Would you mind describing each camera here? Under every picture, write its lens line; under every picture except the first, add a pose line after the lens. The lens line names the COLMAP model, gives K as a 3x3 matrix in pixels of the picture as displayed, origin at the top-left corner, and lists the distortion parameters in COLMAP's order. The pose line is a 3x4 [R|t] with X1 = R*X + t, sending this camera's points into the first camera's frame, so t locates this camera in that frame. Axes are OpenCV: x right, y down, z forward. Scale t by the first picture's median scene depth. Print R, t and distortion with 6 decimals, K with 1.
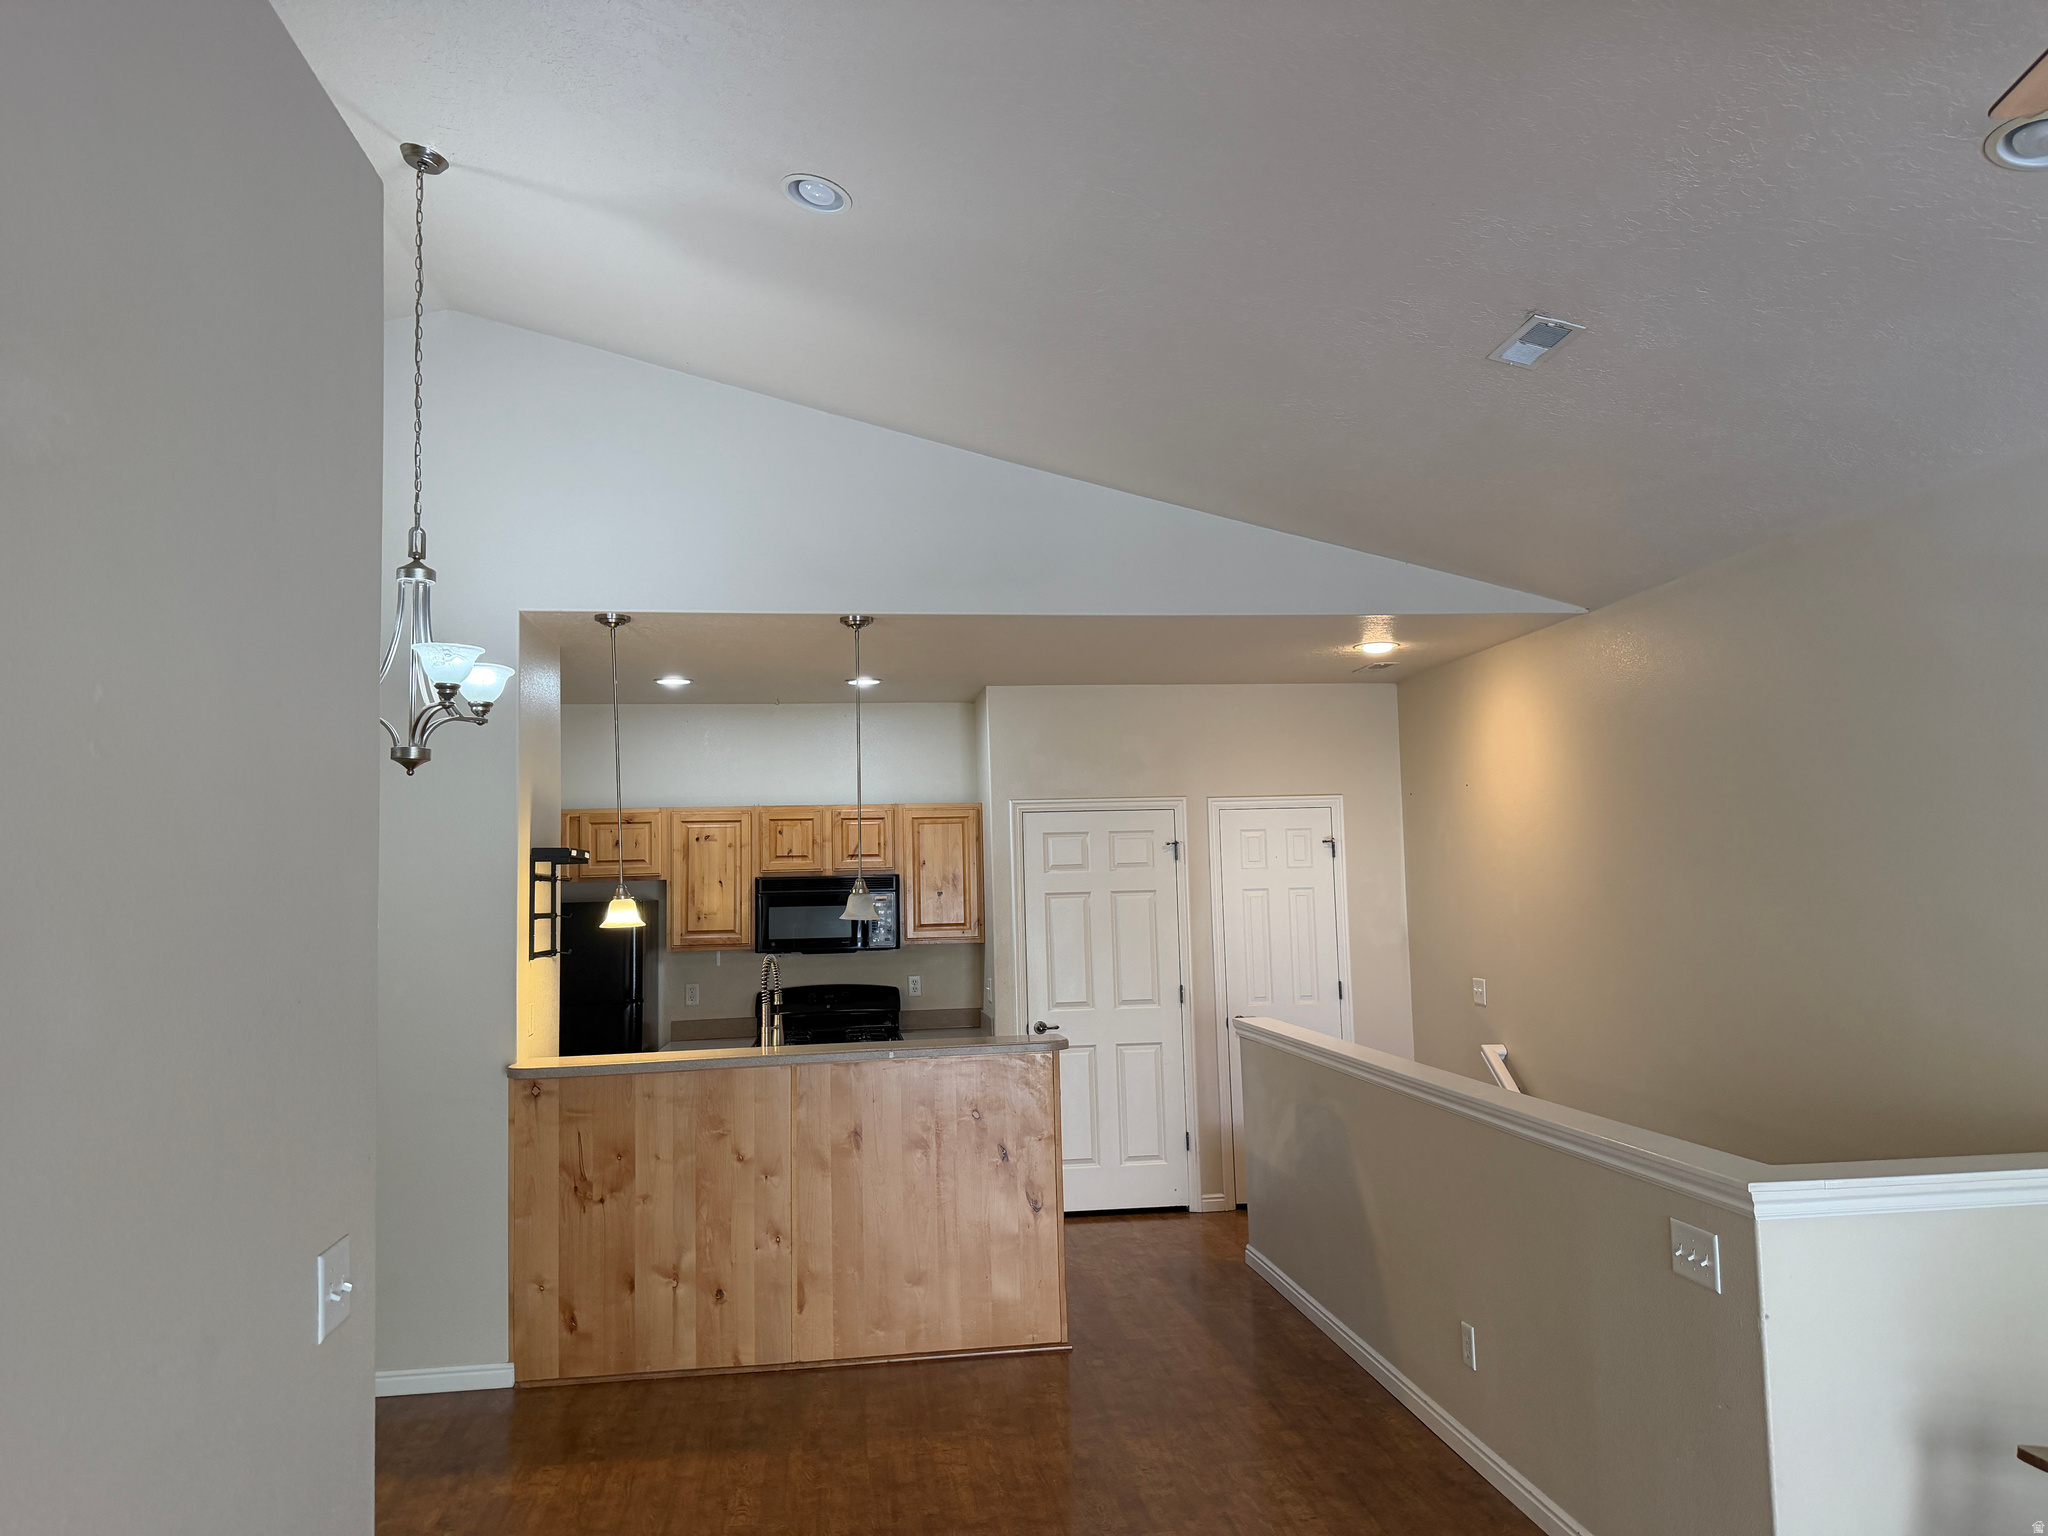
lens RADIAL K [[1434.1, 0, 1017.3], [0, 1434.1, 775.2], [0, 0, 1]] dist [0.117629, -0.198338]
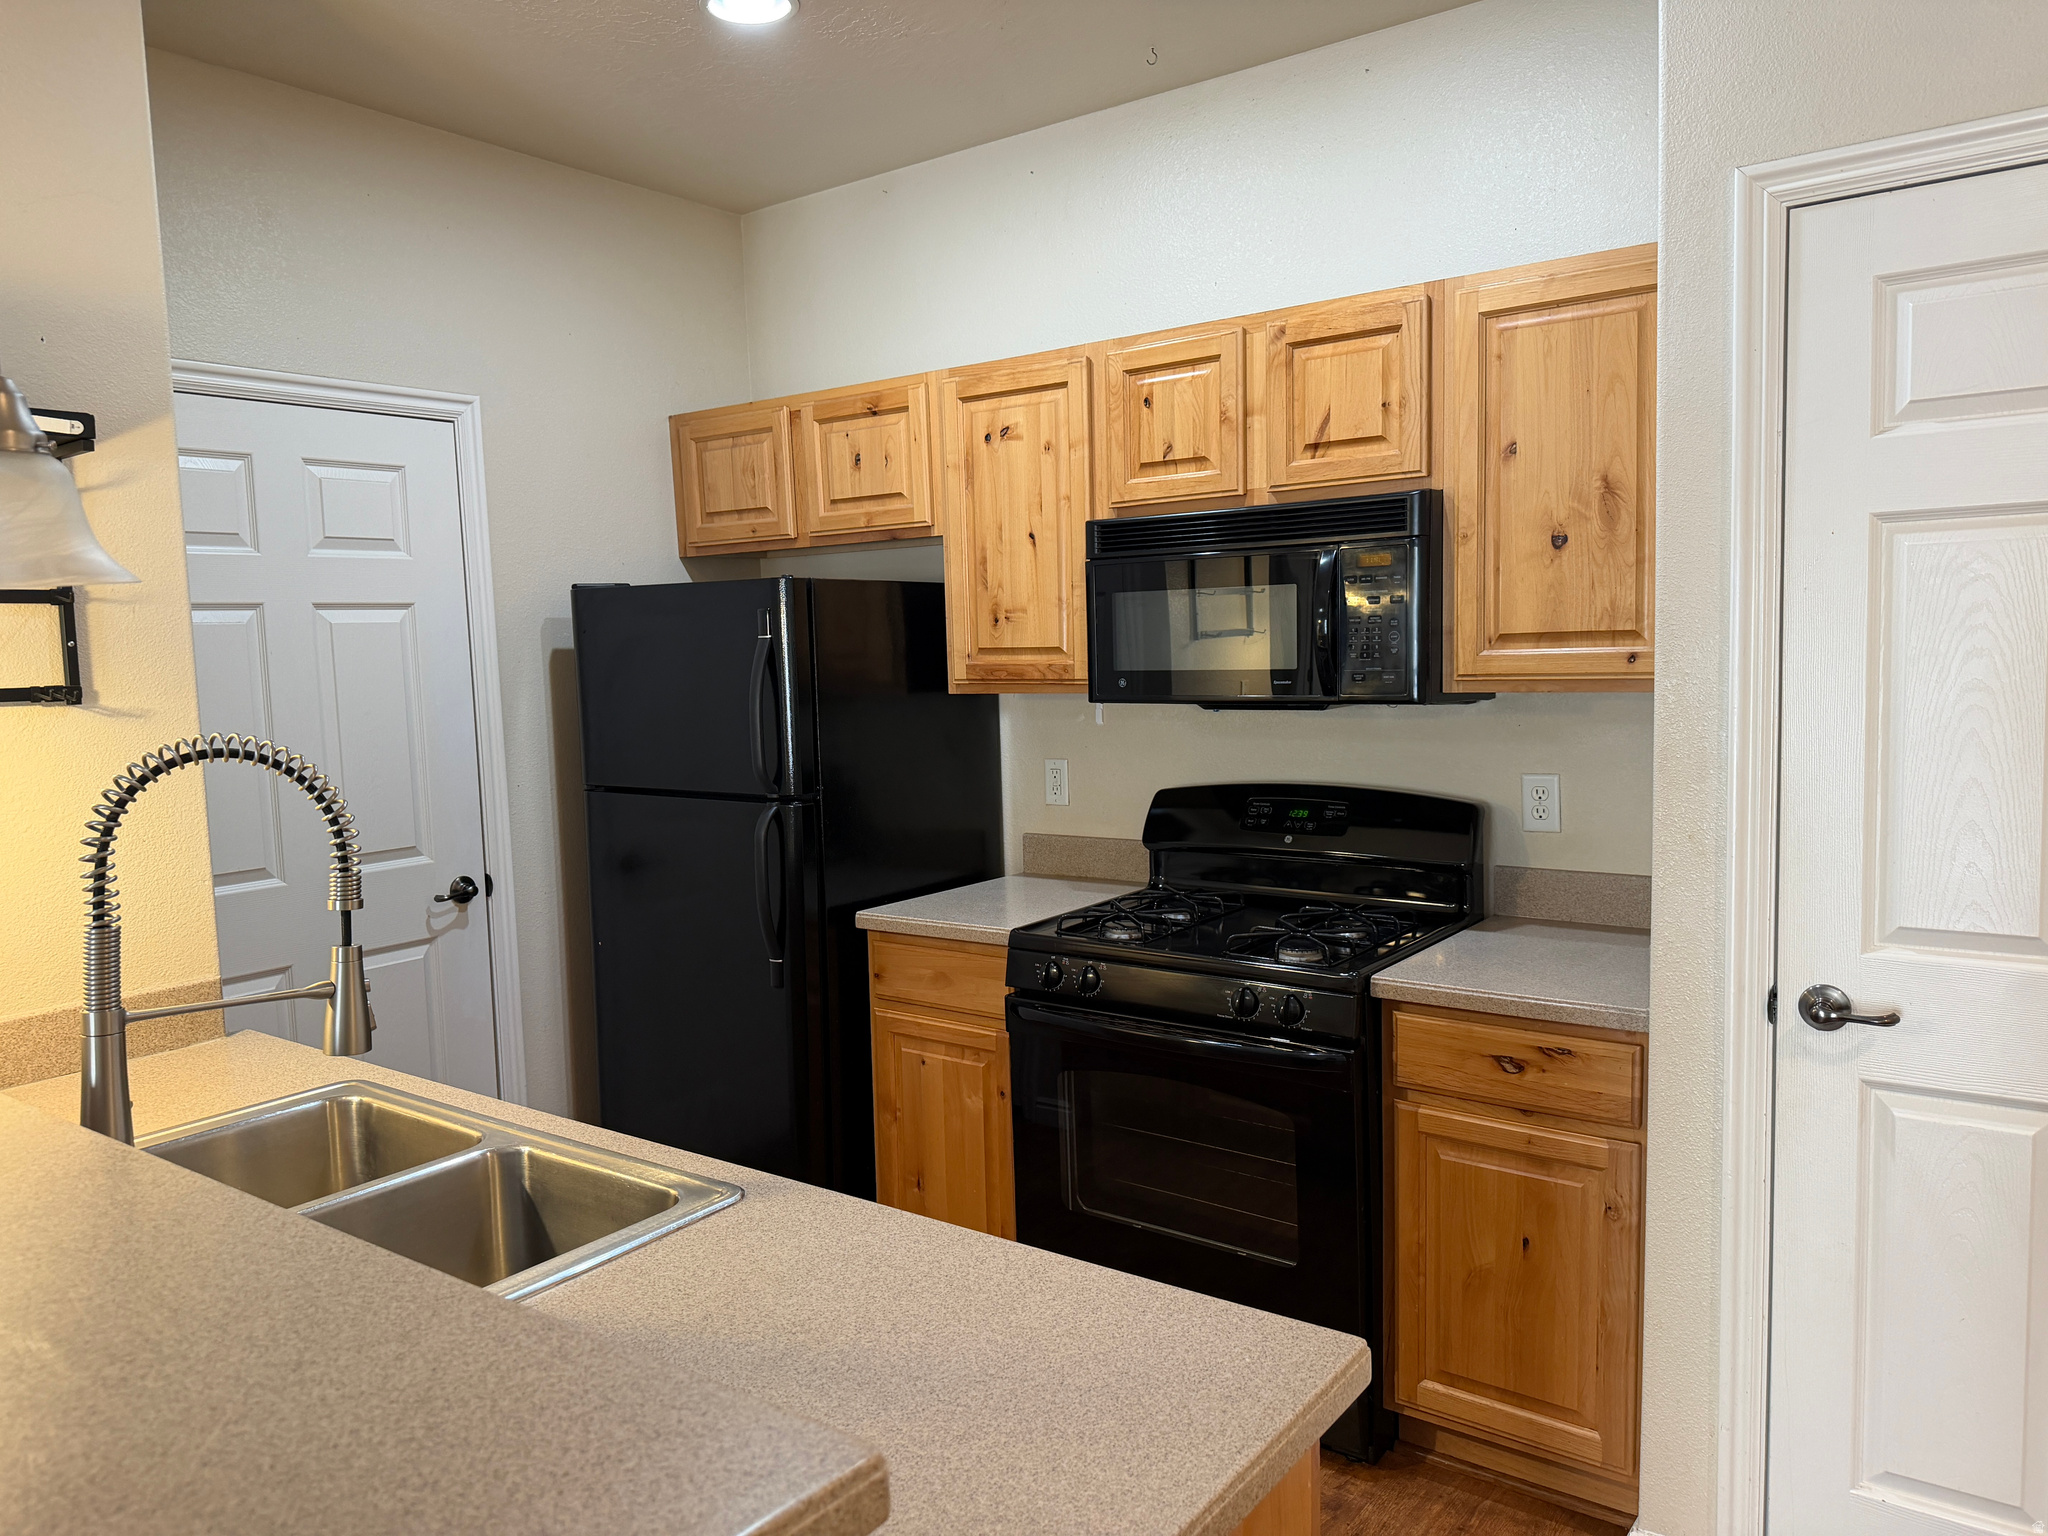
lens RADIAL K [[1434.1, 0, 1017.3], [0, 1434.1, 775.2], [0, 0, 1]] dist [0.117629, -0.198338]
pose [[0.722157, 0.067208, -0.688456, 0.130155], [0.067817, 0.983595, 0.167157, 0.103665], [0.688397, -0.167403, 0.705752, 0.975647]]
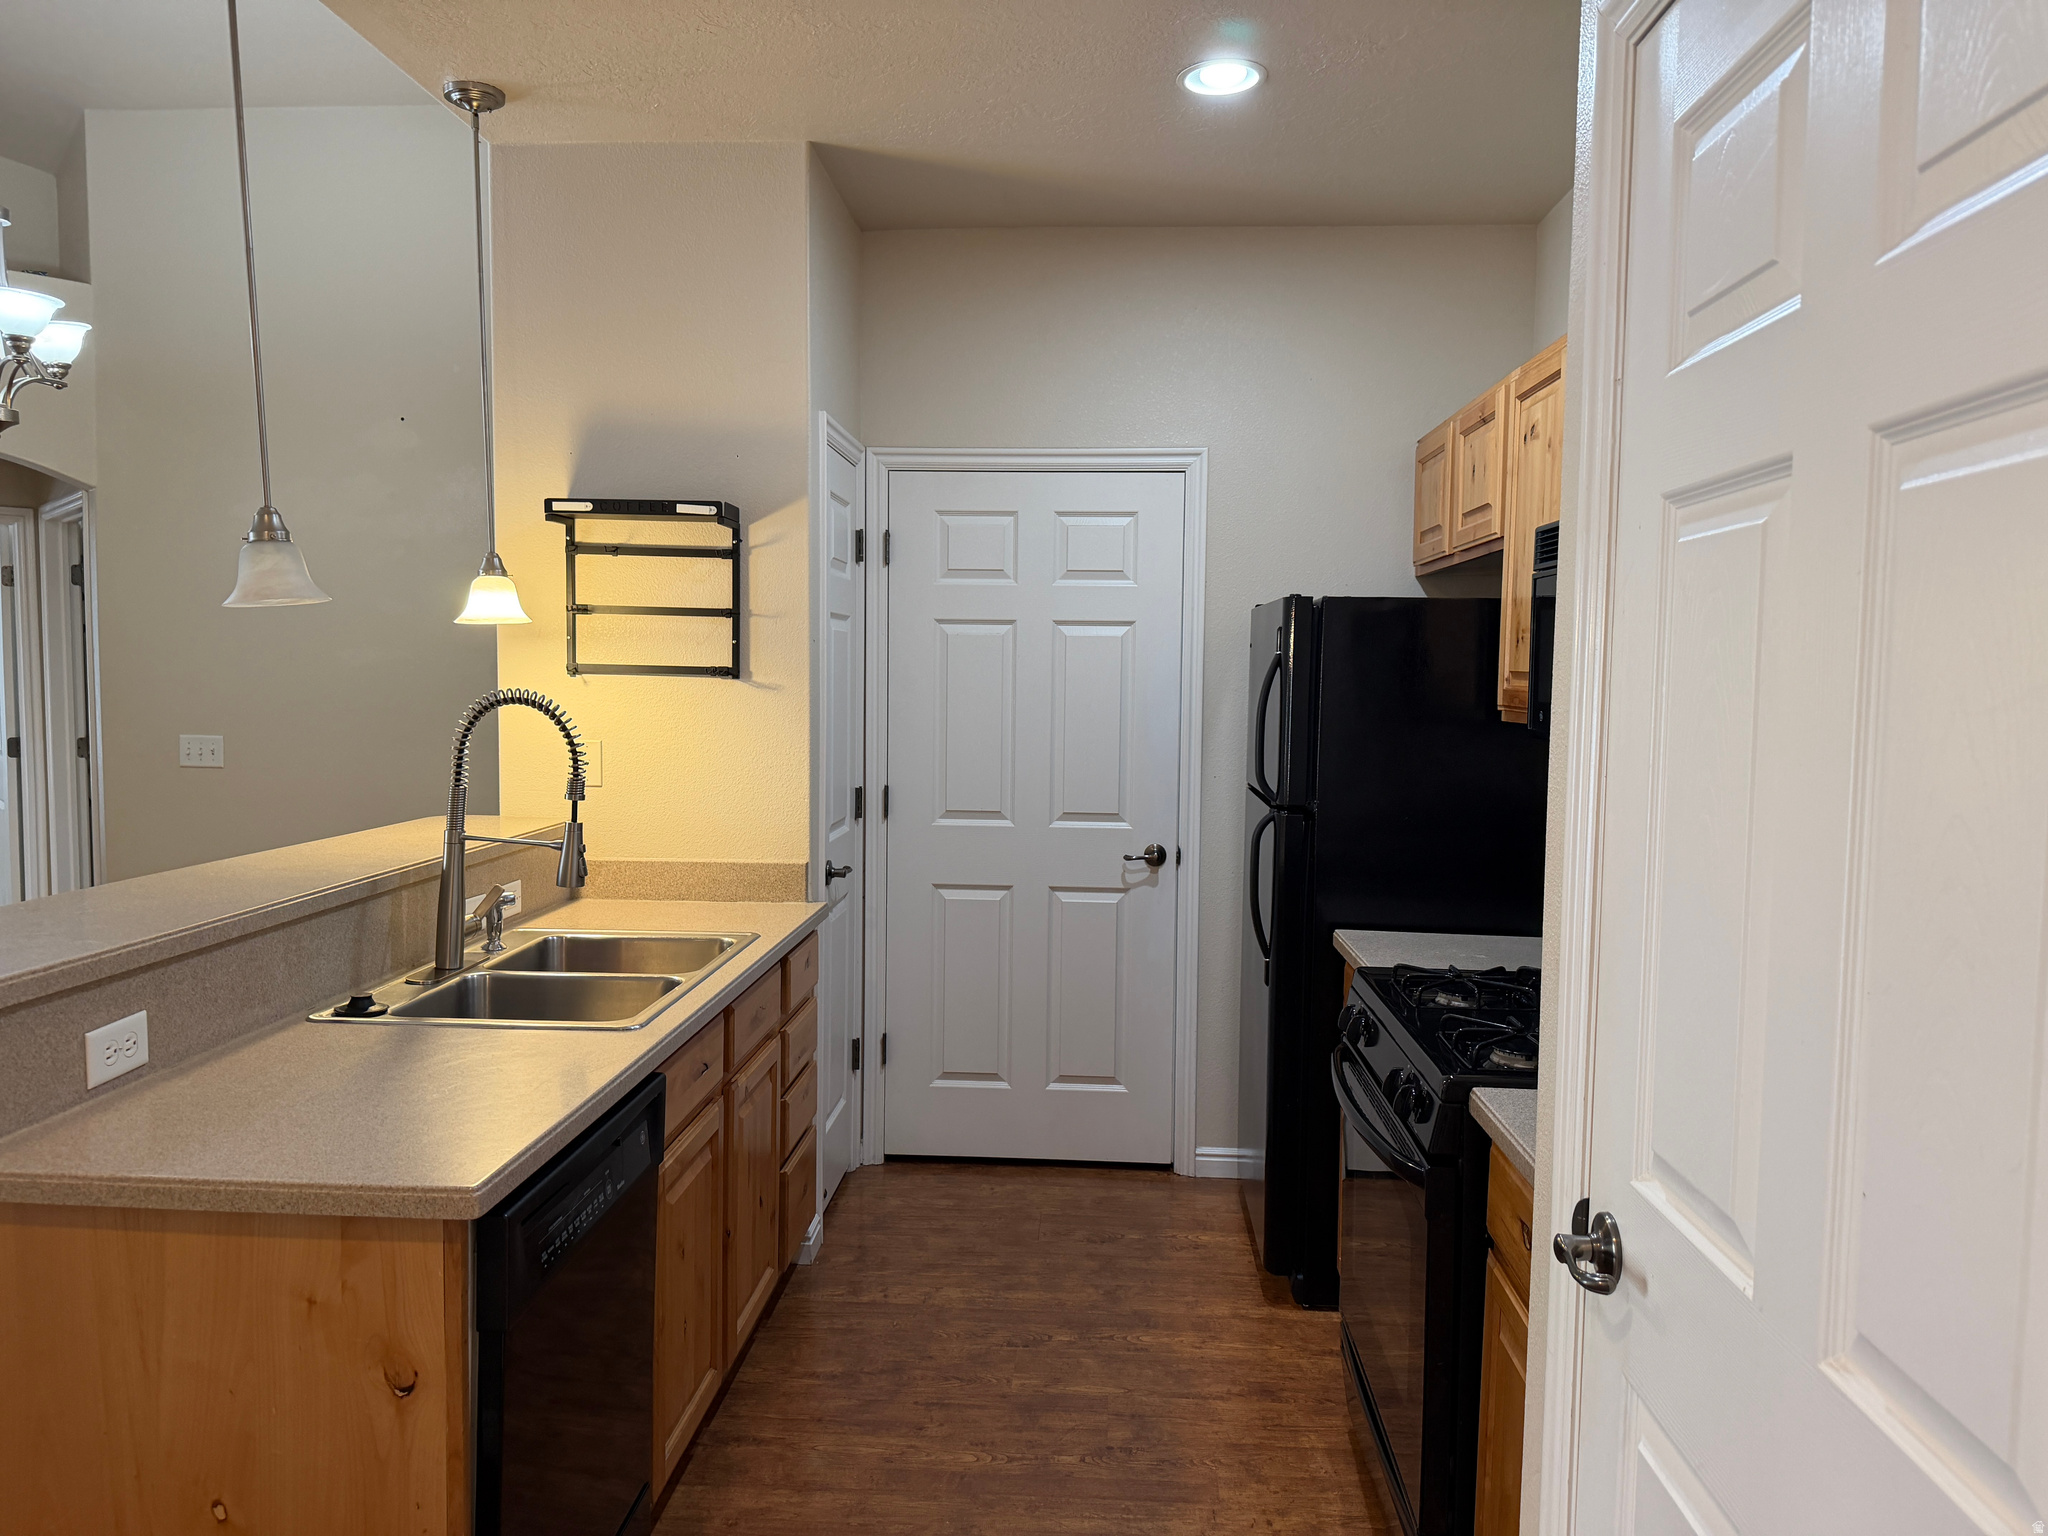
lens RADIAL K [[1430.4, 0, 1022.2], [0, 1430.4, 755.8], [0, 0, 1]] dist [0.177363, -0.334275]
pose [[-0.192101, 0.077720, -0.978293, 0.287243], [0.070934, 0.995351, 0.065146, 0.136941], [0.978808, -0.056879, -0.196721, 1.353972]]
